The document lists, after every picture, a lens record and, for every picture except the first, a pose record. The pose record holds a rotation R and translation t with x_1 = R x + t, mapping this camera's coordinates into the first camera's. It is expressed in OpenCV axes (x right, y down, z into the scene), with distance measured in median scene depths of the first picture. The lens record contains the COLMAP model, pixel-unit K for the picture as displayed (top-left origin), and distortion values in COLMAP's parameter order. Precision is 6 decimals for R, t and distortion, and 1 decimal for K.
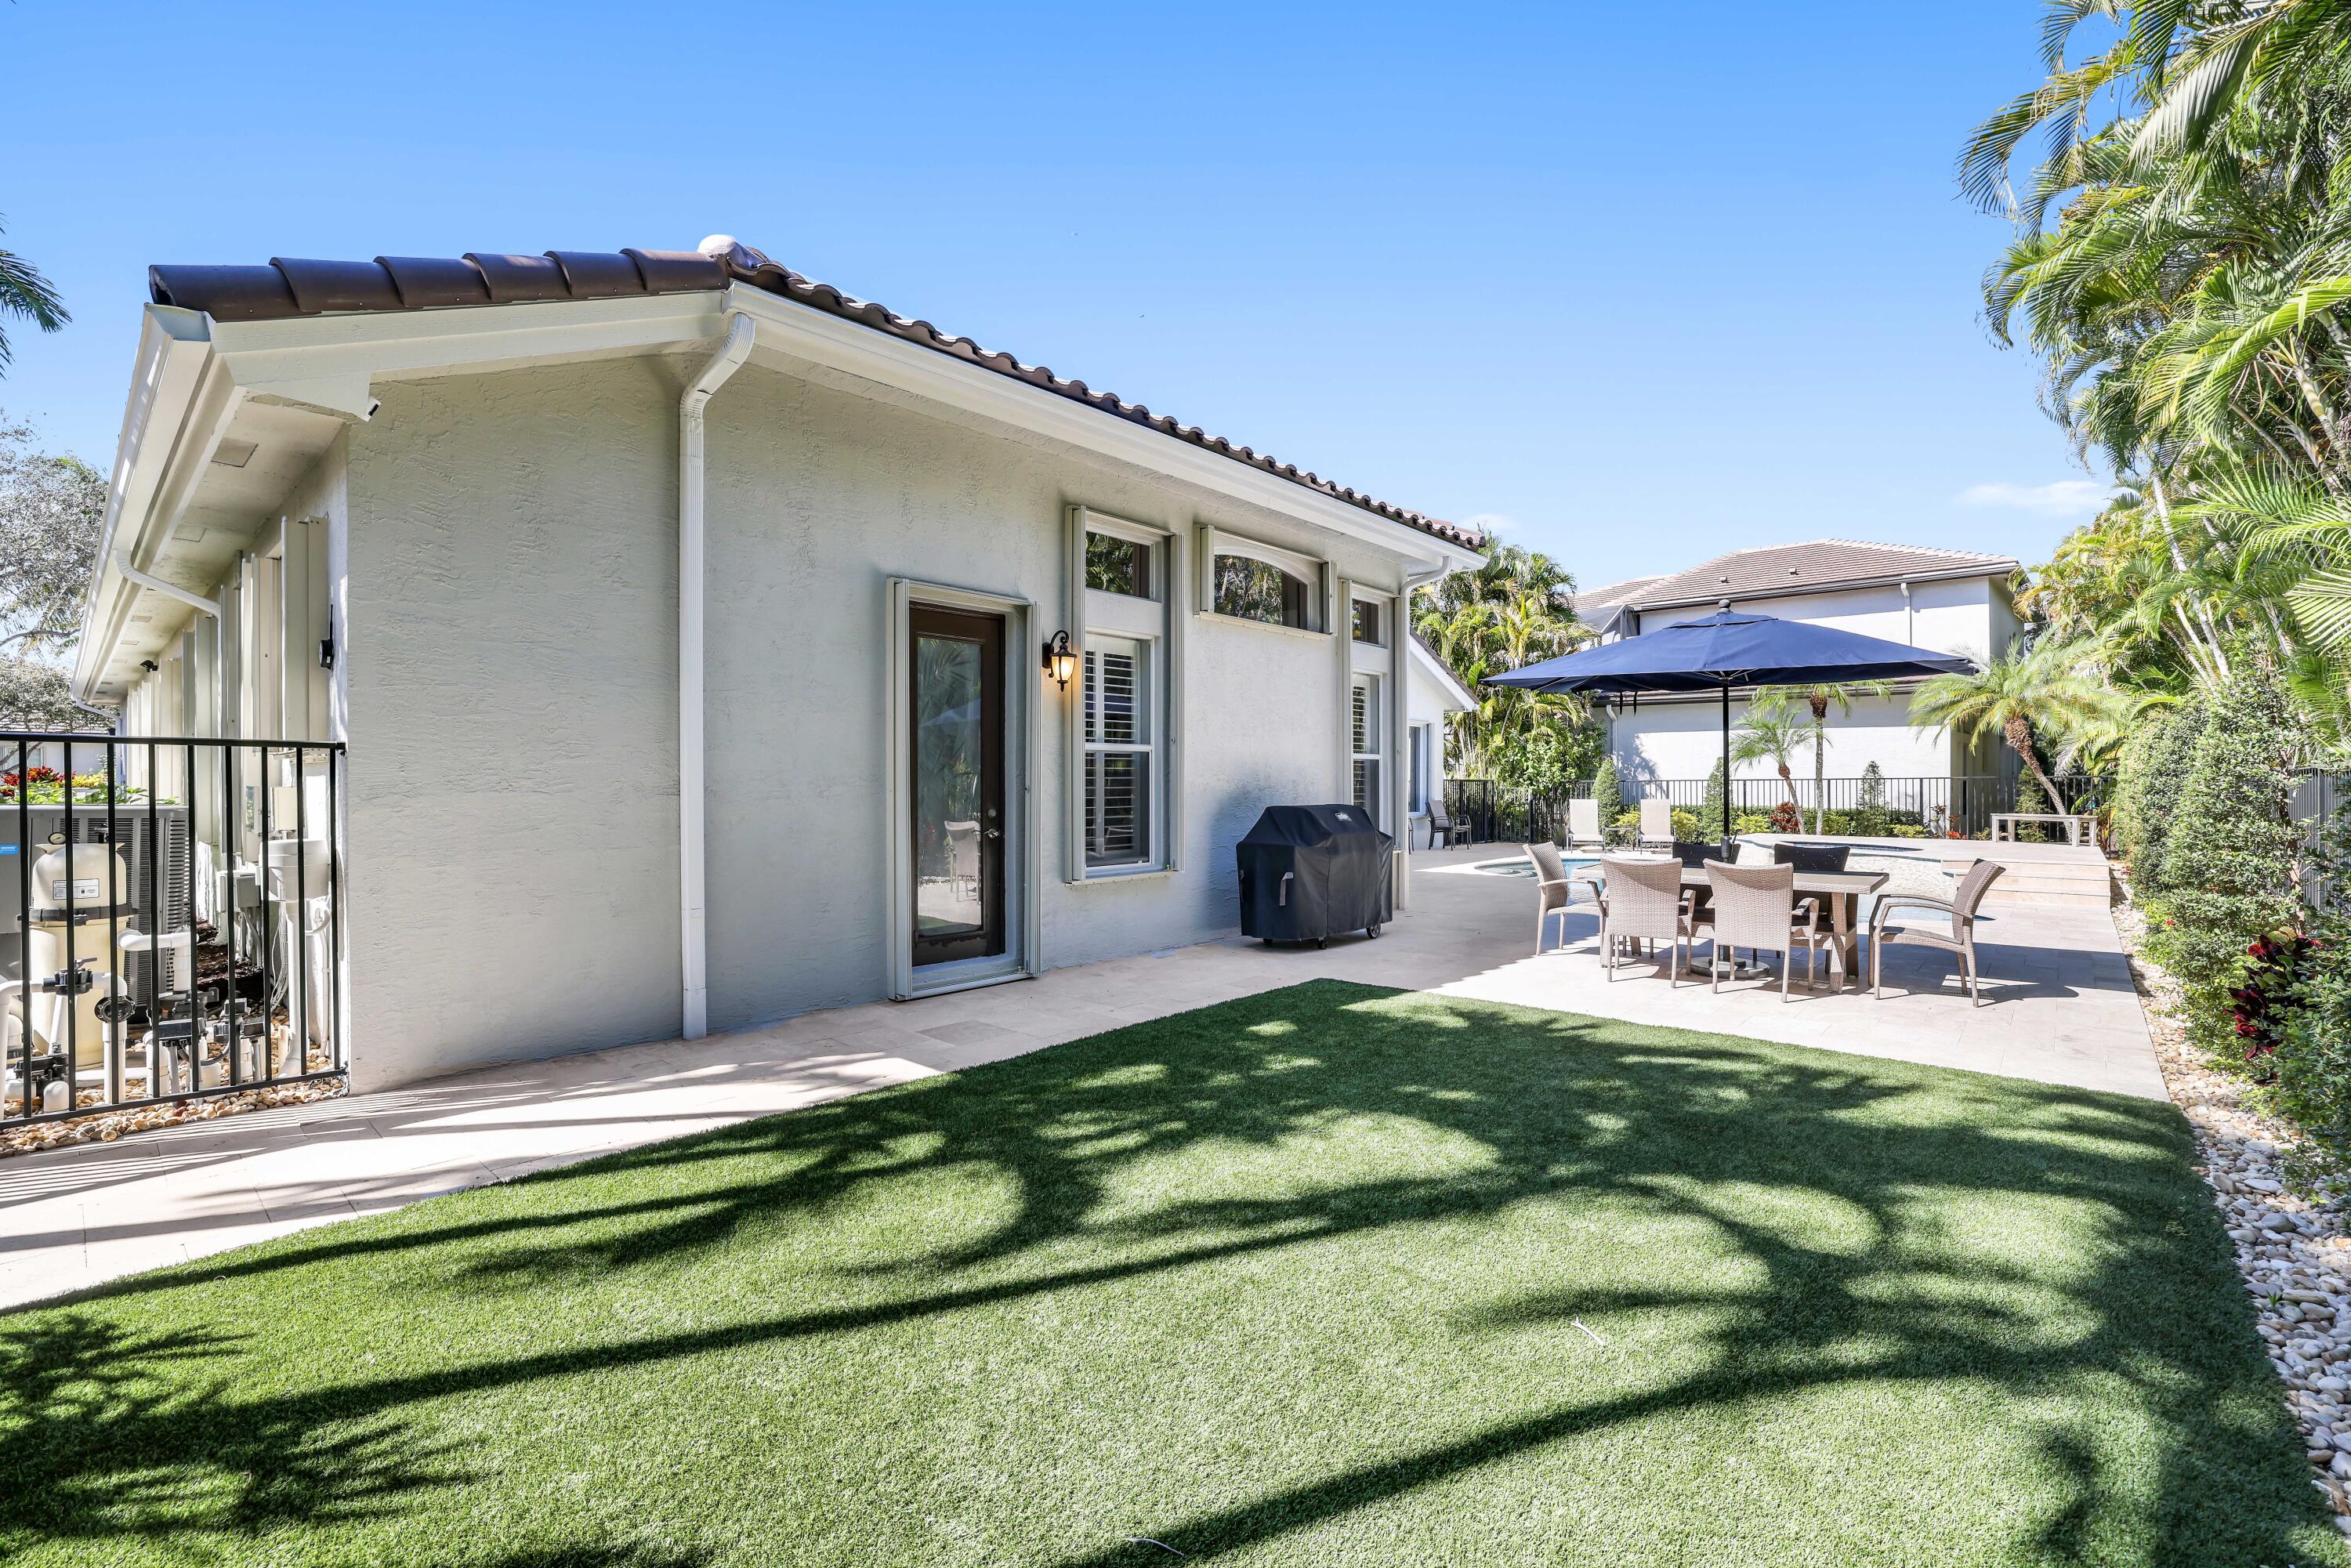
lens RADIAL K [[1009.7, 0, 1187.4], [0, 1009.7, 784.4], [0, 0, 1]] dist [-0.037165, 0.010926]
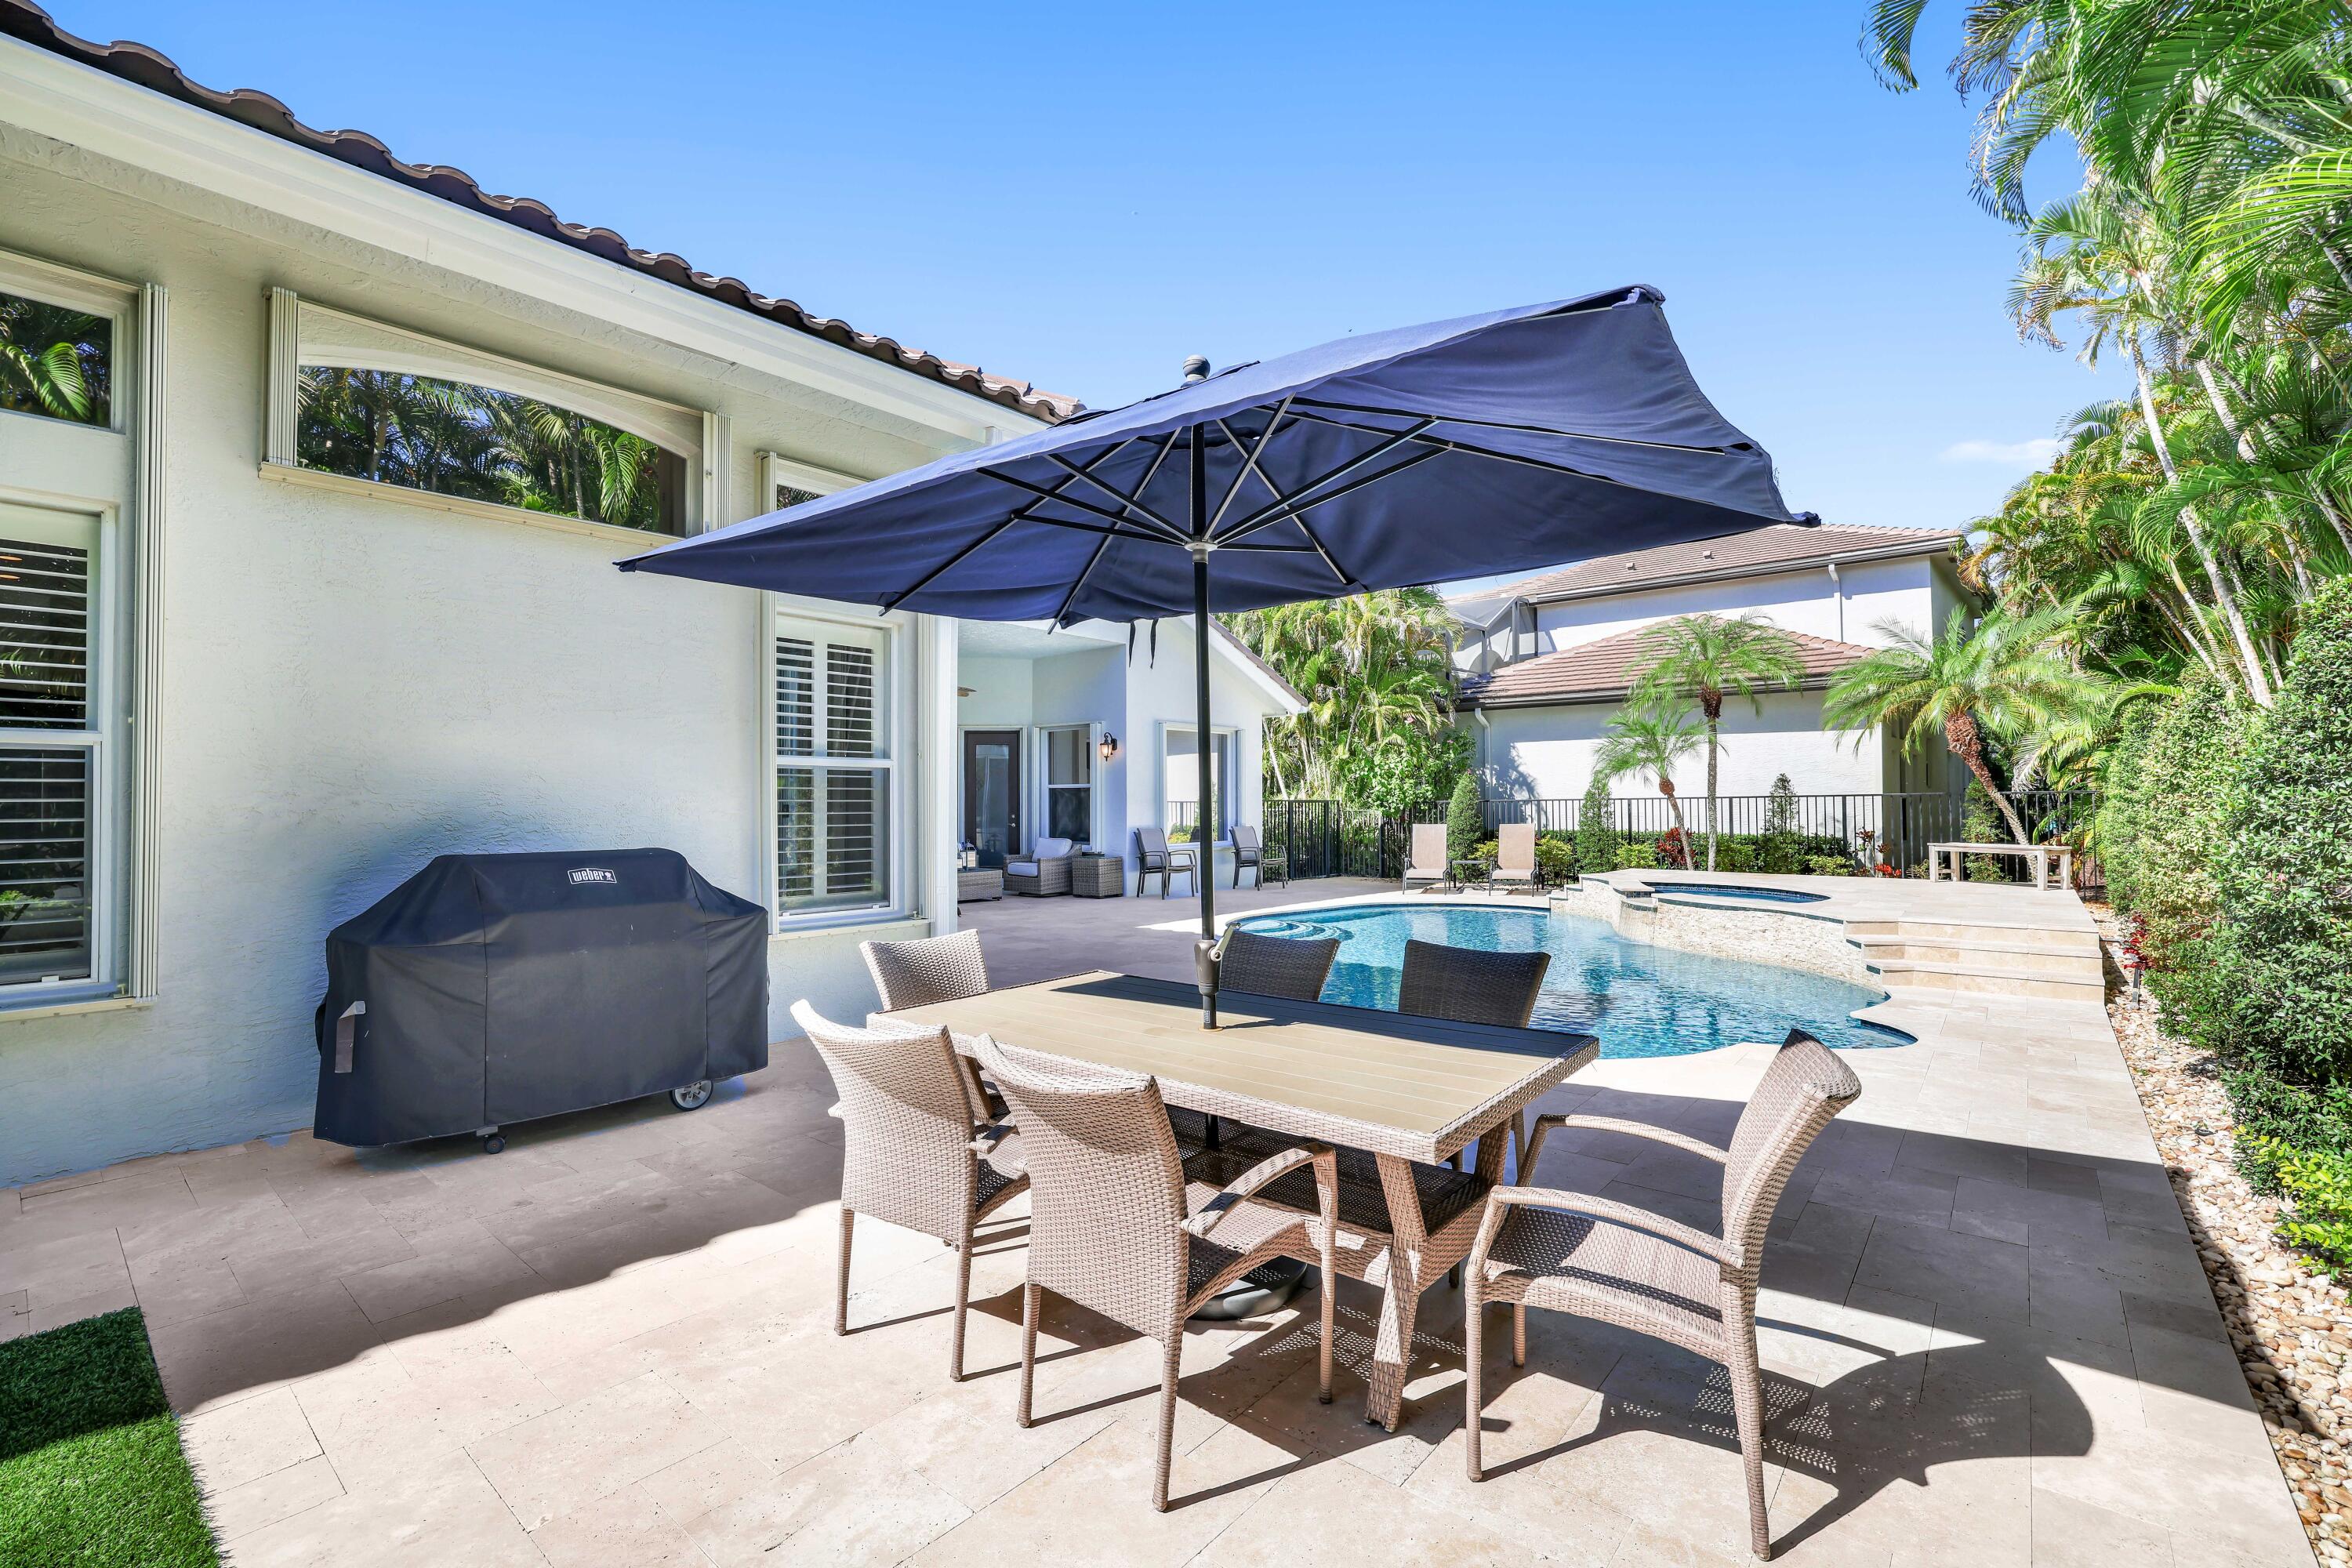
lens RADIAL K [[1010.1, 0, 1191.2], [0, 1010.1, 786.2], [0, 0, 1]] dist [-0.037165, 0.010926]
pose [[0.999596, -0.004662, 0.028022, 0.210362], [0.005210, 0.999796, -0.019515, -0.000848], [-0.027925, 0.019654, 0.999417, 0.239103]]
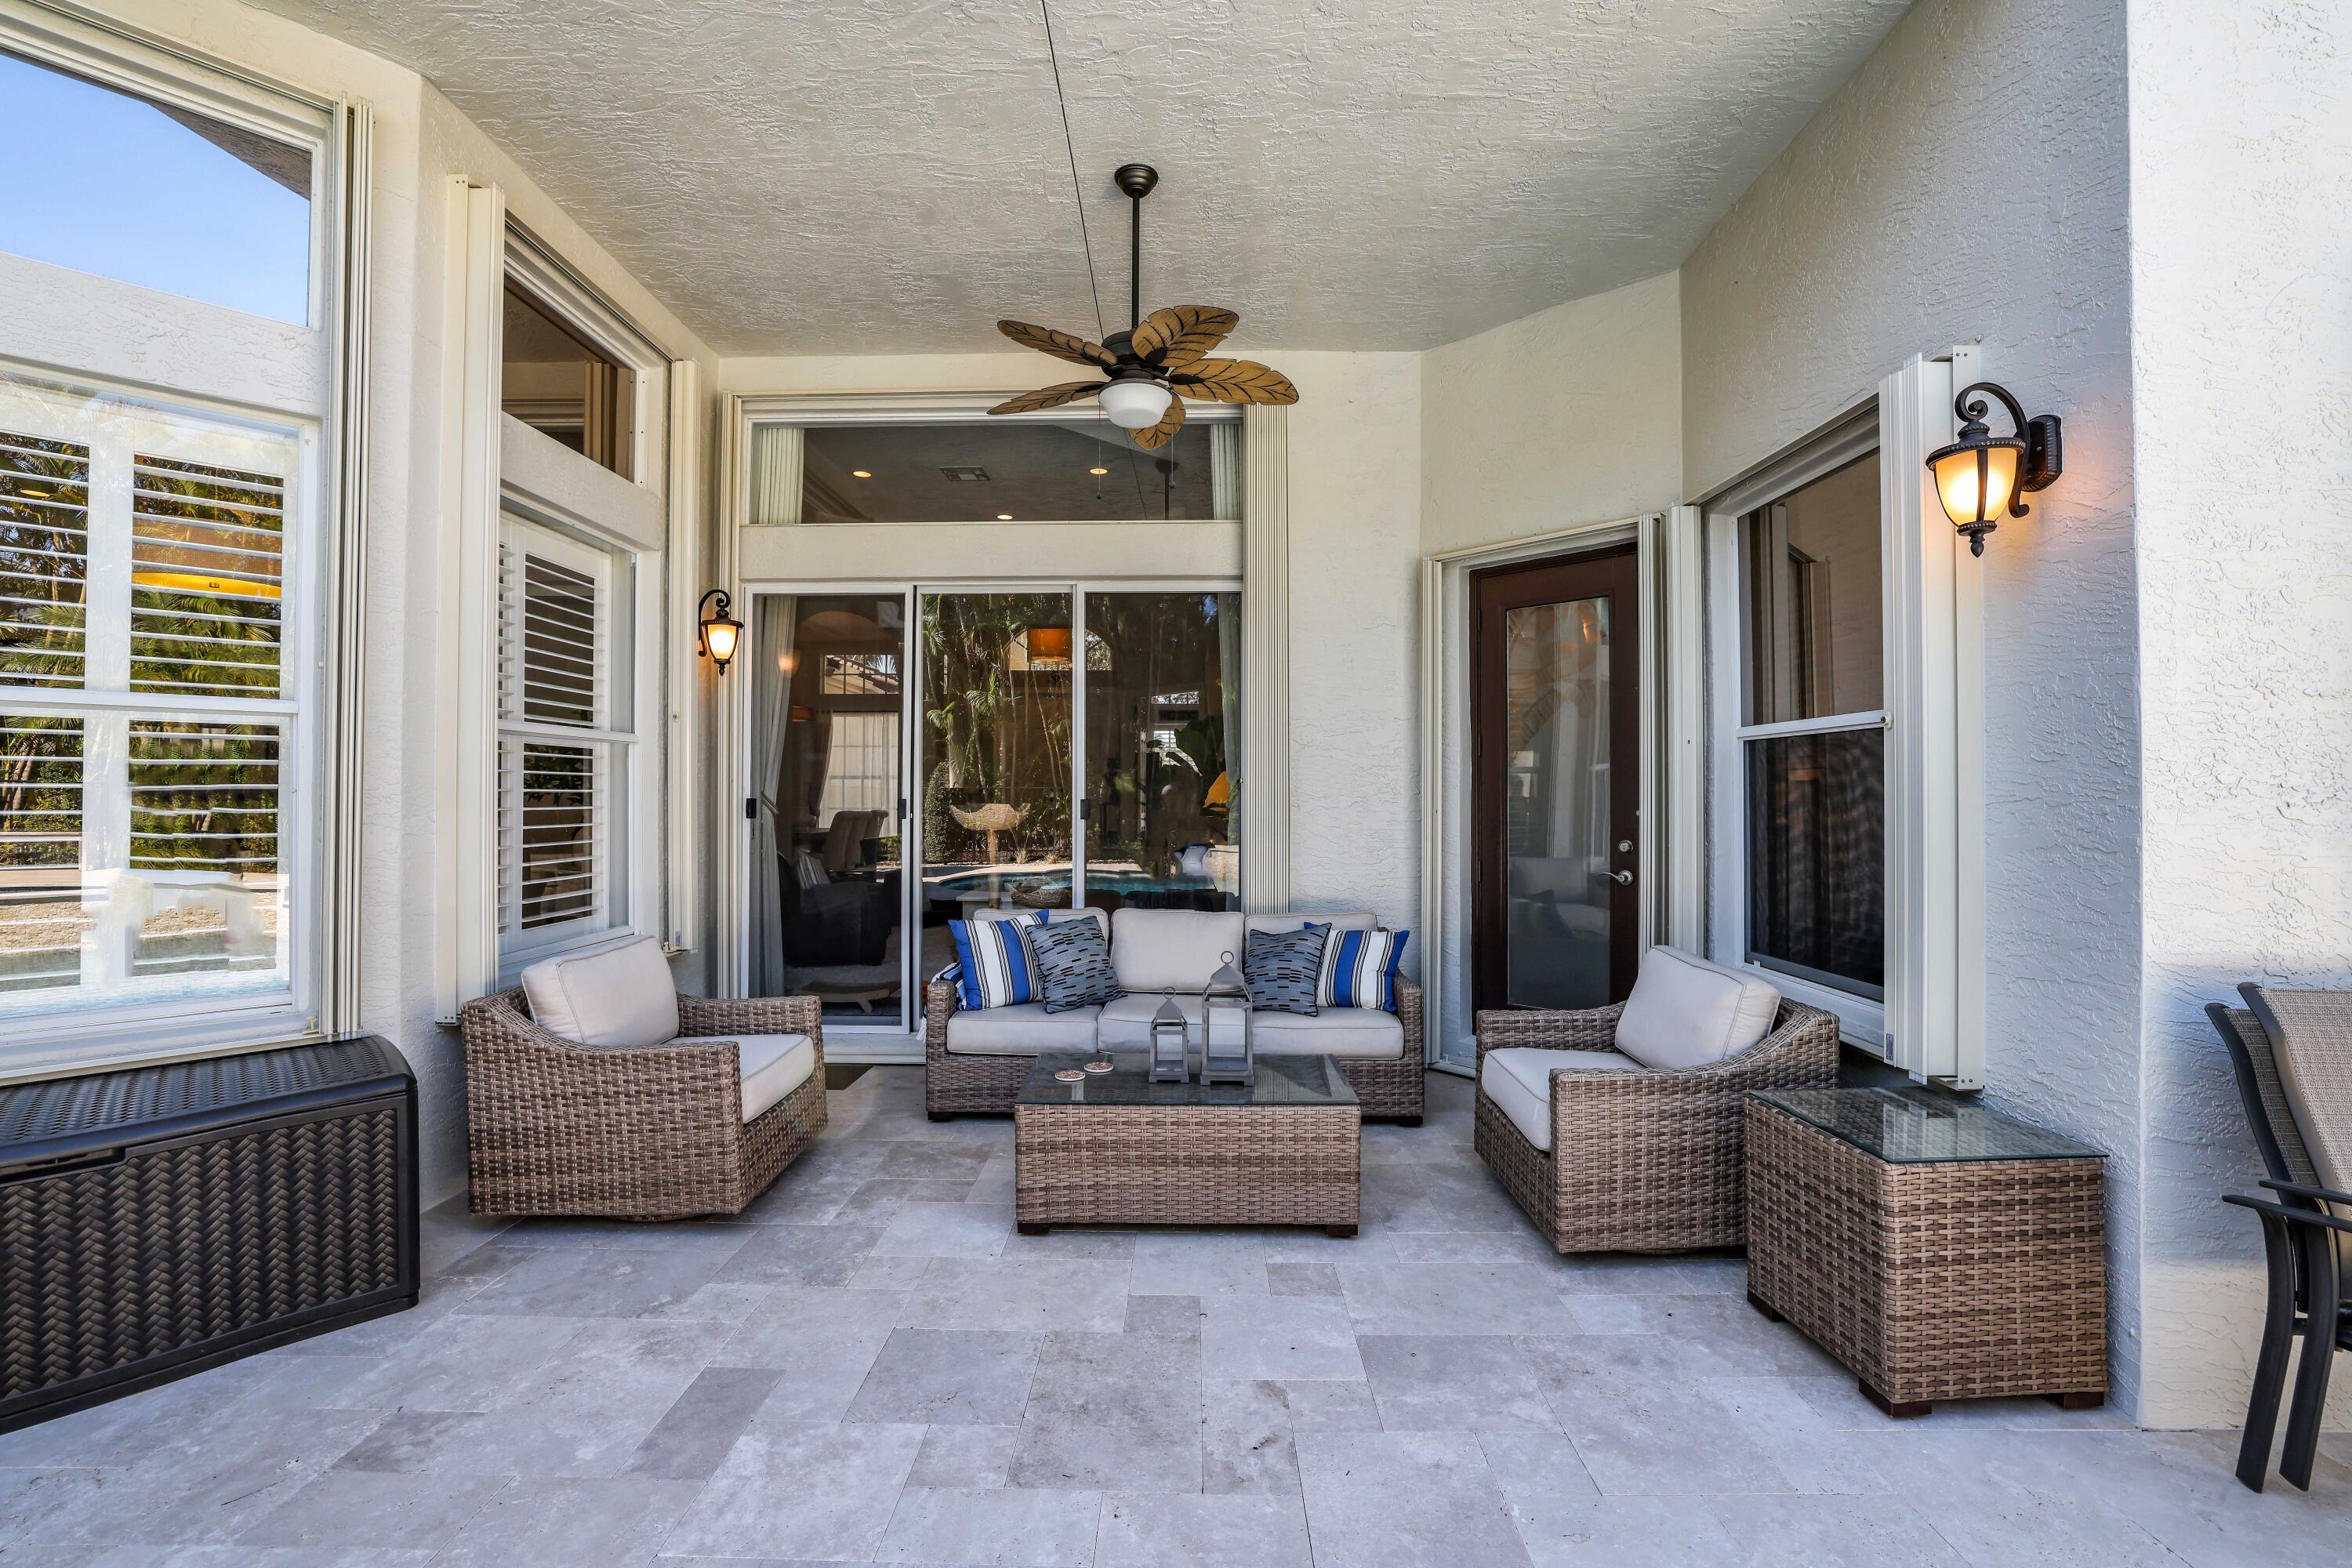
lens RADIAL K [[1010.1, 0, 1181.1], [0, 1010.1, 780.6], [0, 0, 1]] dist [-0.037165, 0.010926]
pose [[0.655621, -0.014200, -0.754957, 0.195180], [-0.006644, 0.999676, -0.024572, -0.002389], [0.755061, 0.021126, 0.655314, 0.890459]]
